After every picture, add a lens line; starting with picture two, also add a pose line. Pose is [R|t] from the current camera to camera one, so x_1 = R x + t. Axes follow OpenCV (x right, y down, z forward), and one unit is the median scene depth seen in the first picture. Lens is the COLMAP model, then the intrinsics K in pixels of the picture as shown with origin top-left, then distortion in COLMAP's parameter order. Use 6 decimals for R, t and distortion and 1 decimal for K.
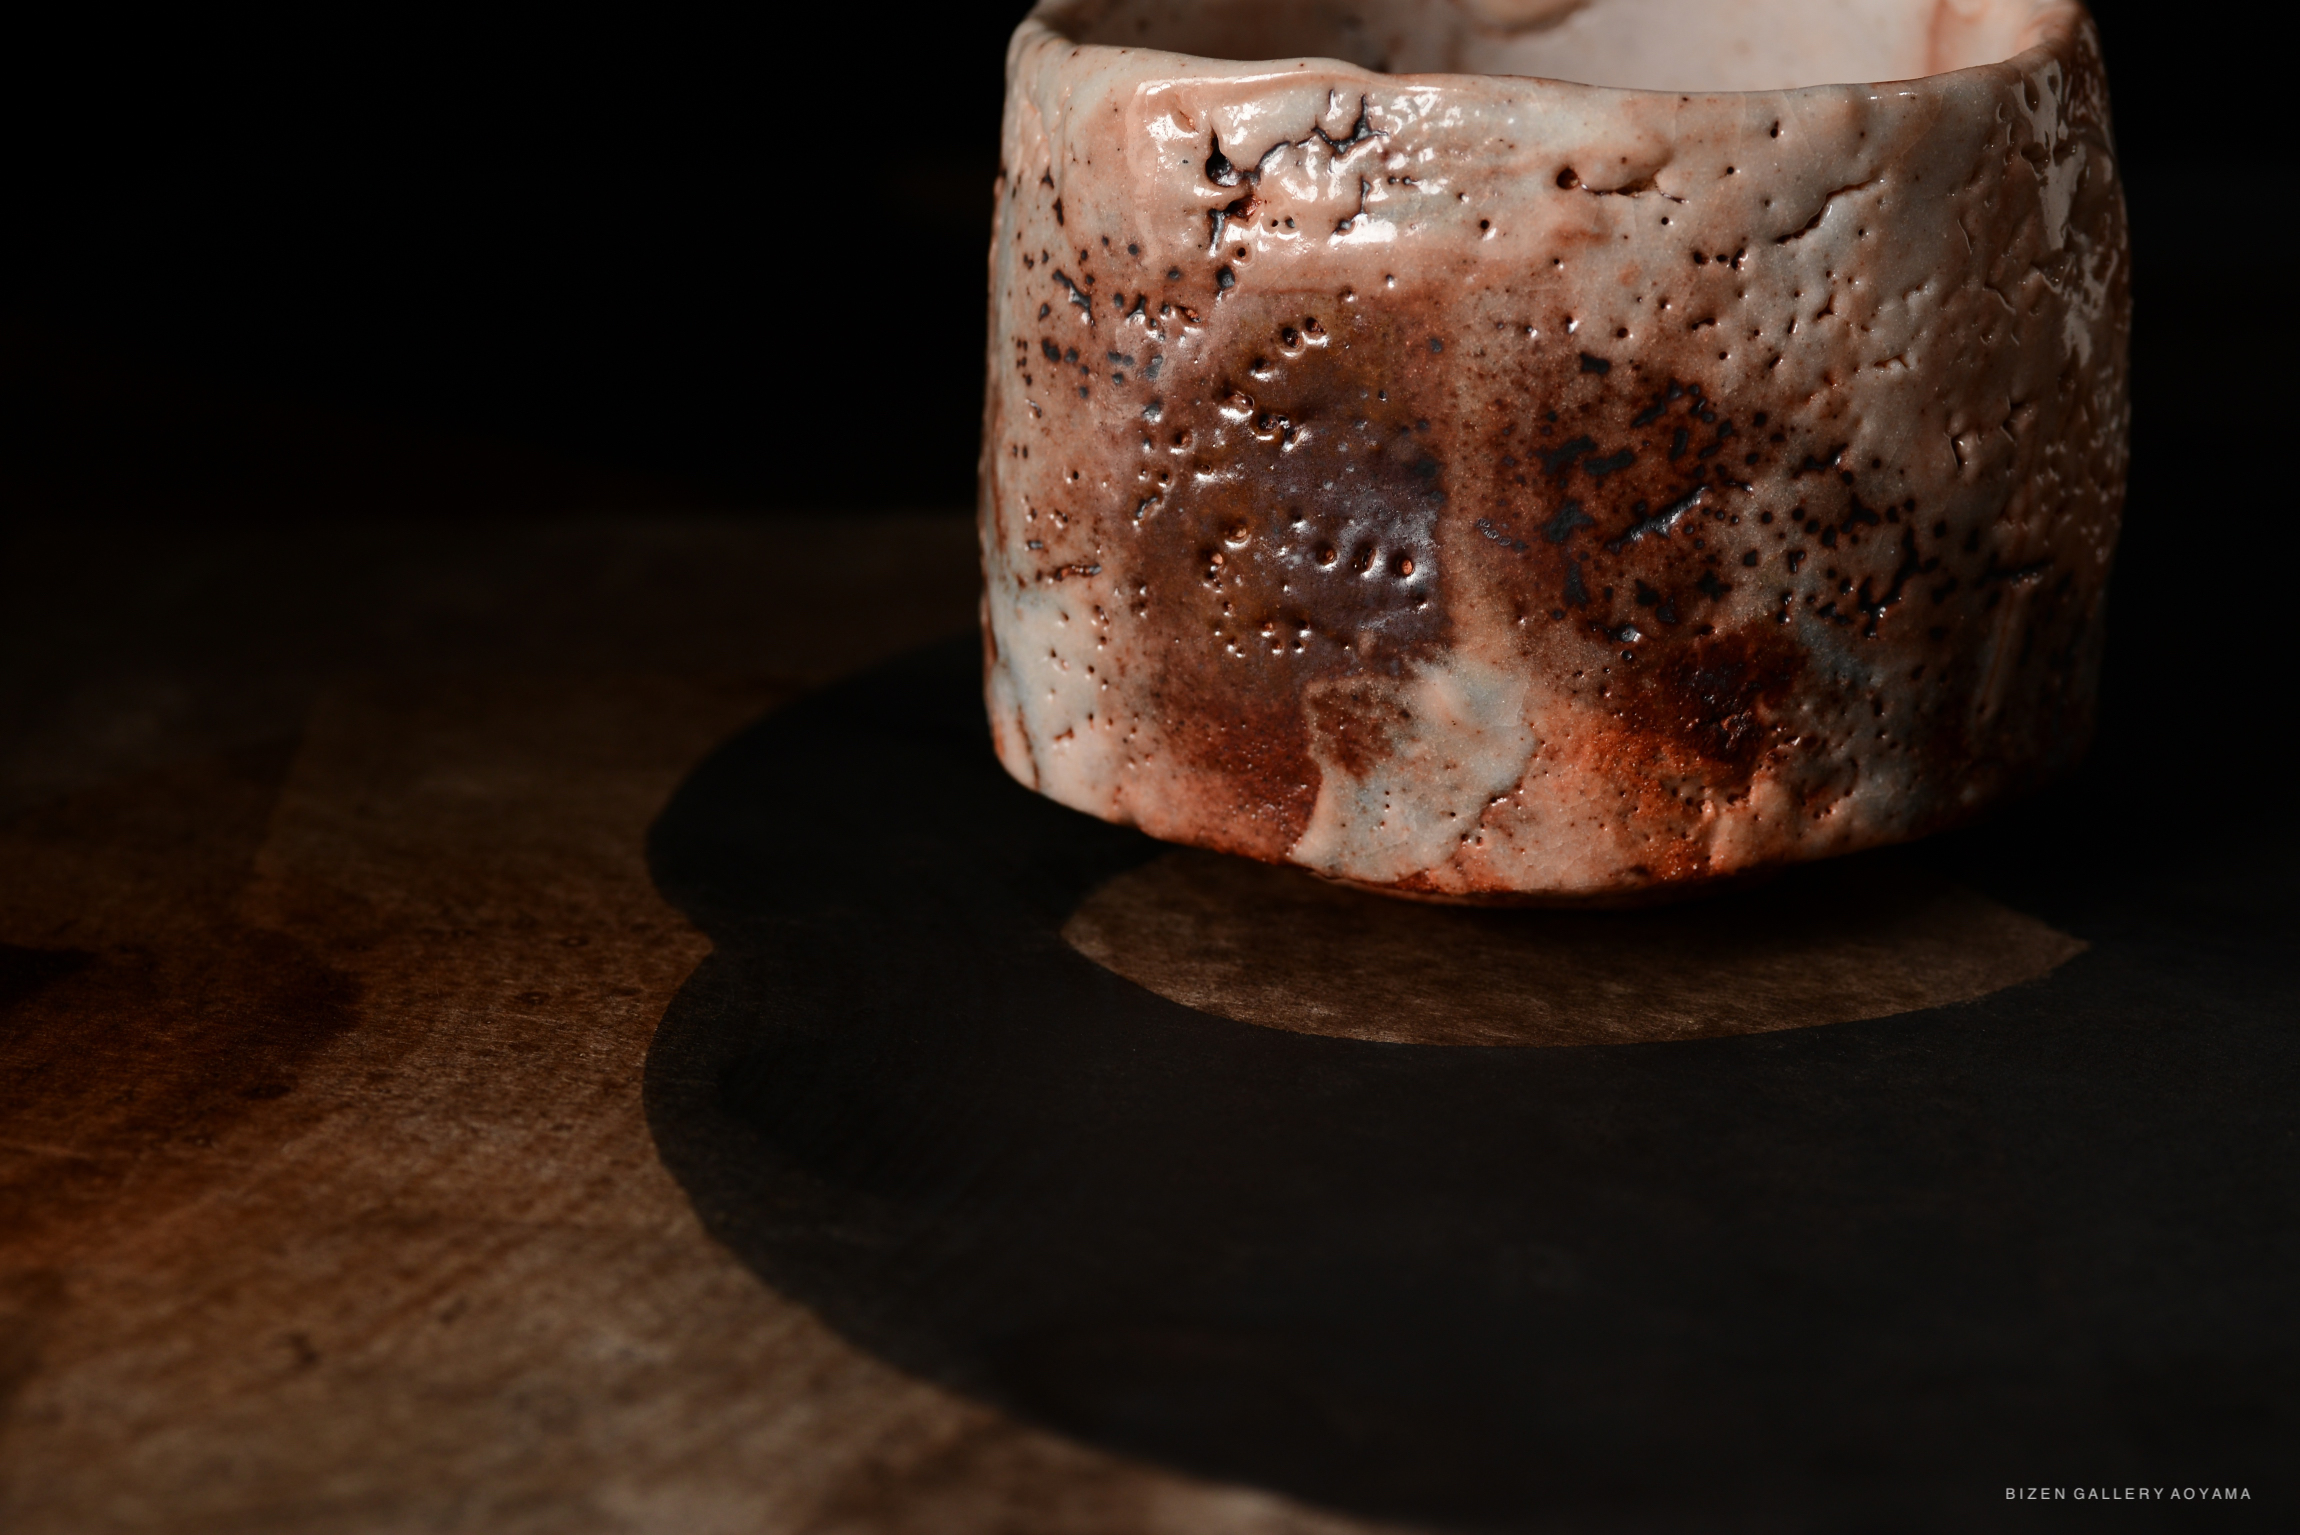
lens RADIAL K [[5035.7, 0, 1150.0], [0, 5035.7, 767.5], [0, 0, 1]] dist [0.123883, 0.028119]
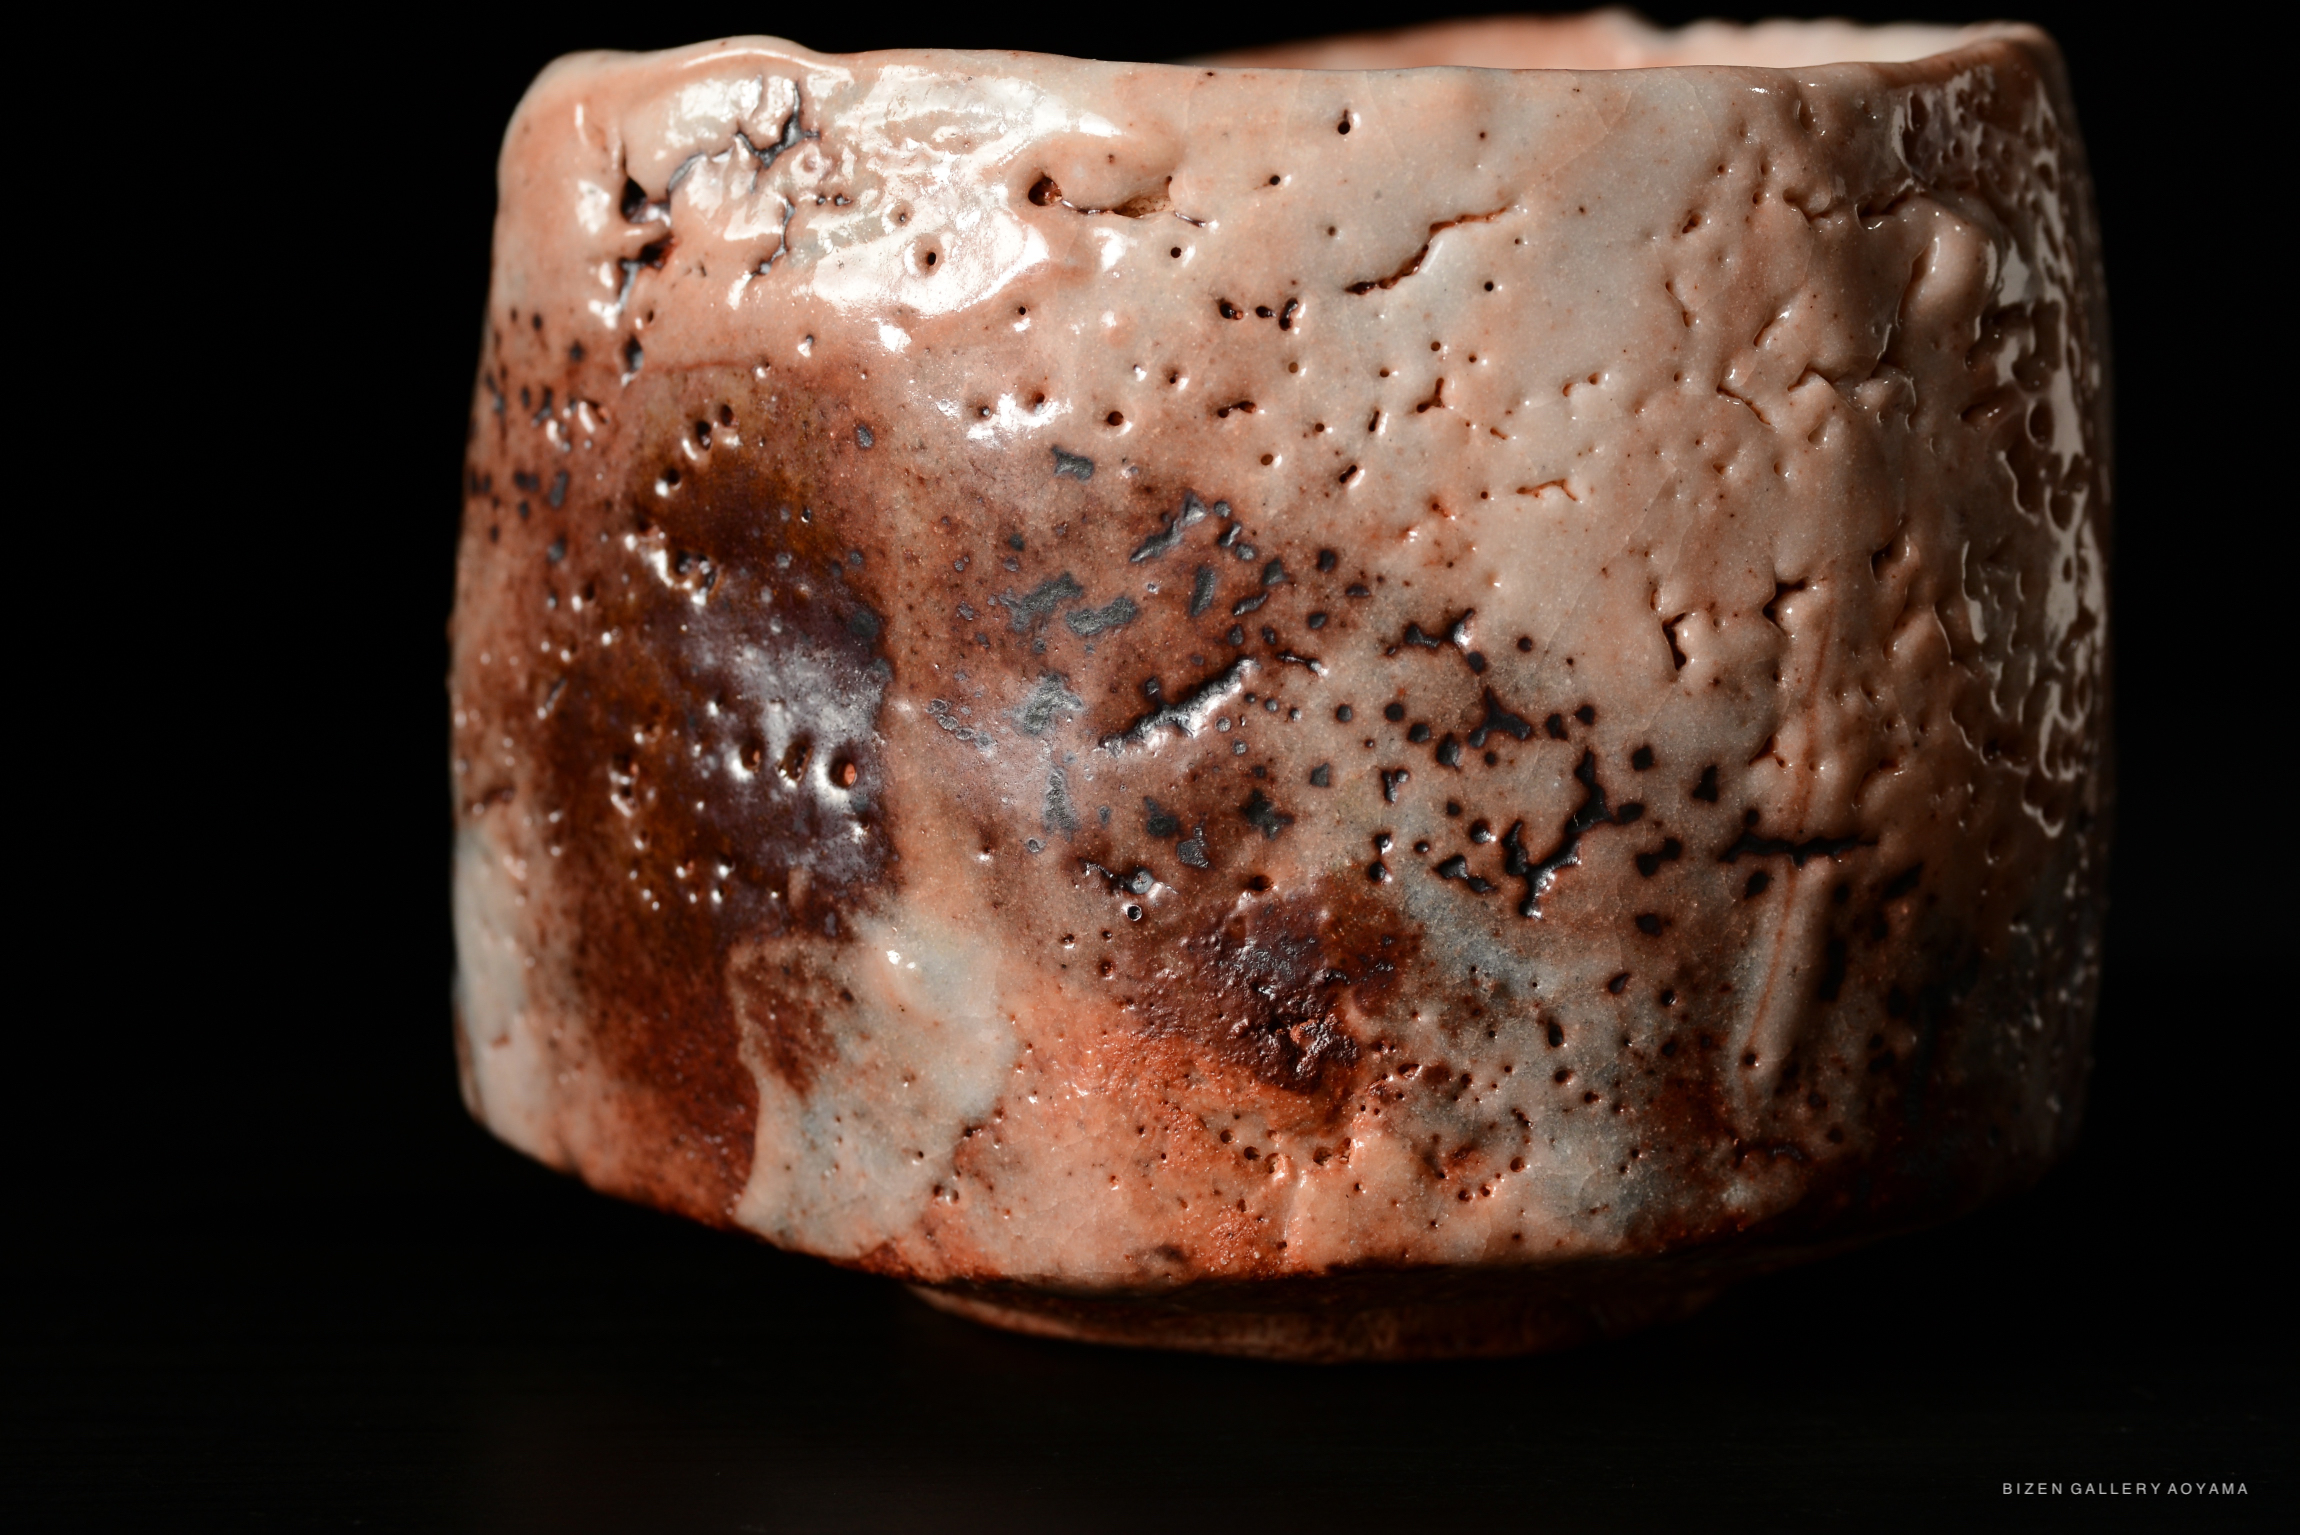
lens RADIAL K [[5035.7, 0, 1150.0], [0, 5035.7, 767.5], [0, 0, 1]] dist [0.123883, 0.028119]
pose [[0.952805, 0.035495, -0.301502, 0.295406], [-0.090913, 0.980924, -0.171822, 0.072744], [0.289651, 0.191123, 0.937856, 0.372160]]
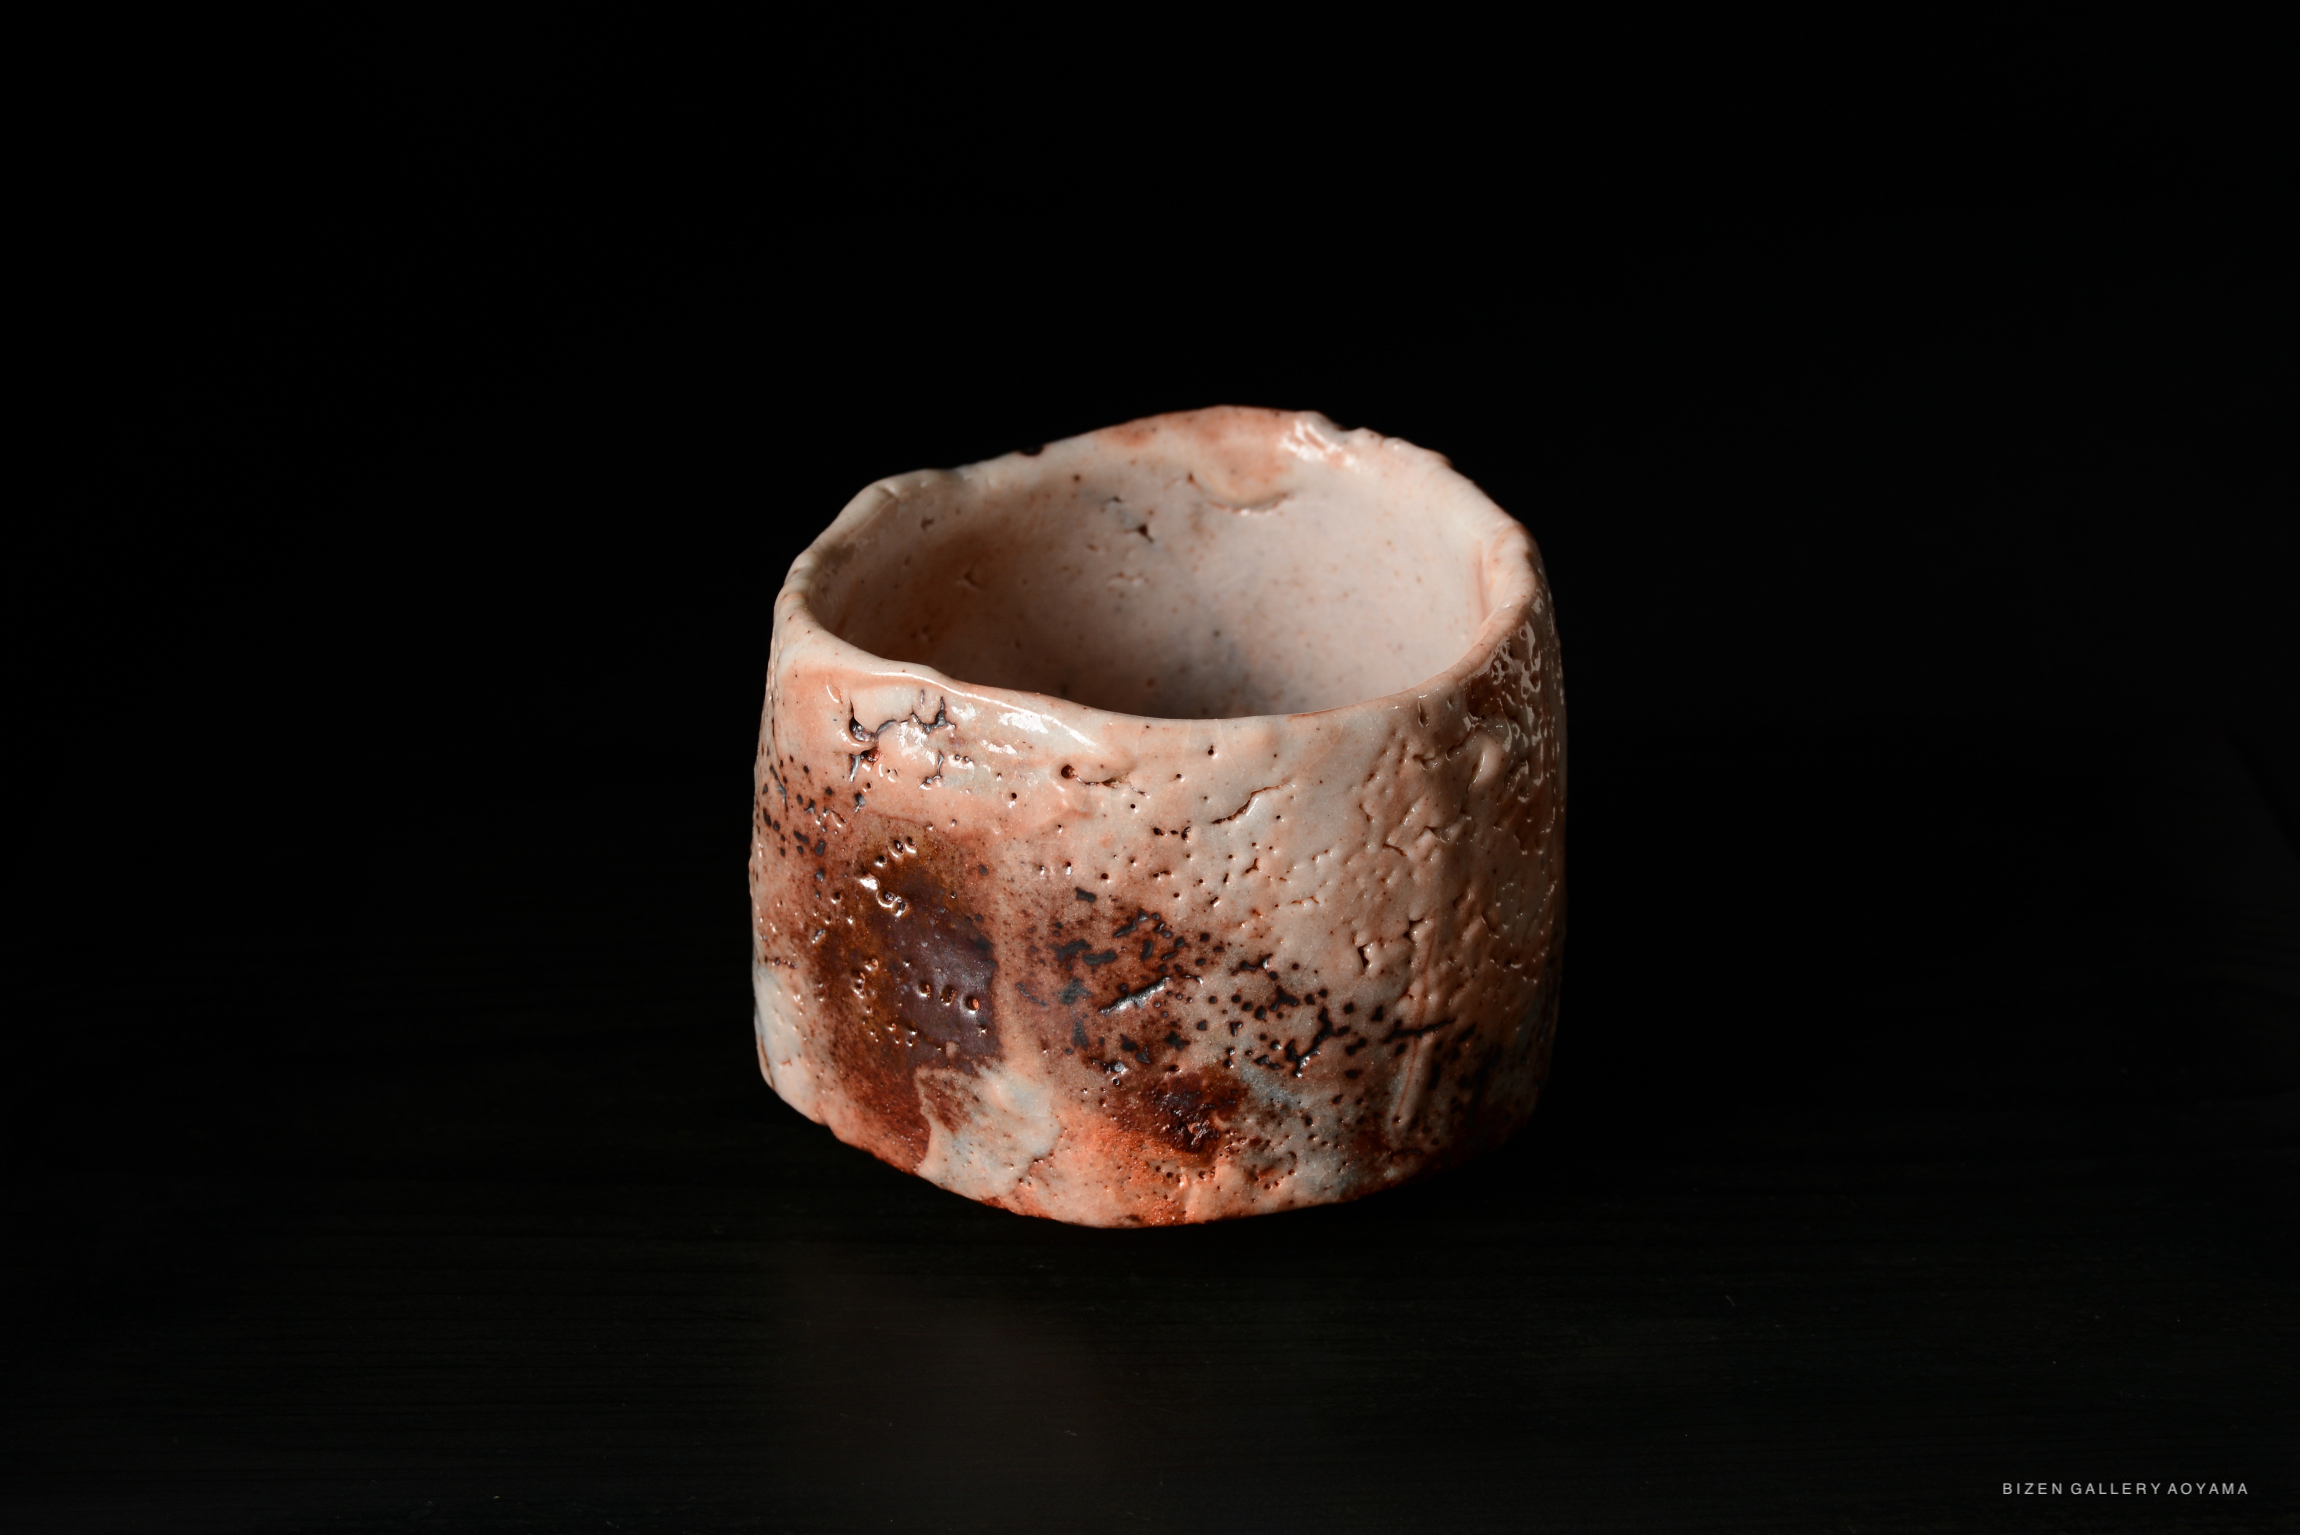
lens RADIAL K [[4703.8, 0, 1150.0], [0, 4703.8, 767.5], [0, 0, 1]] dist [0.250523, 0.022108]
pose [[0.976183, 0.087095, -0.198698, 0.362756], [-0.060101, 0.988599, 0.138059, -0.296802], [0.208456, -0.122829, 0.970288, -0.293290]]
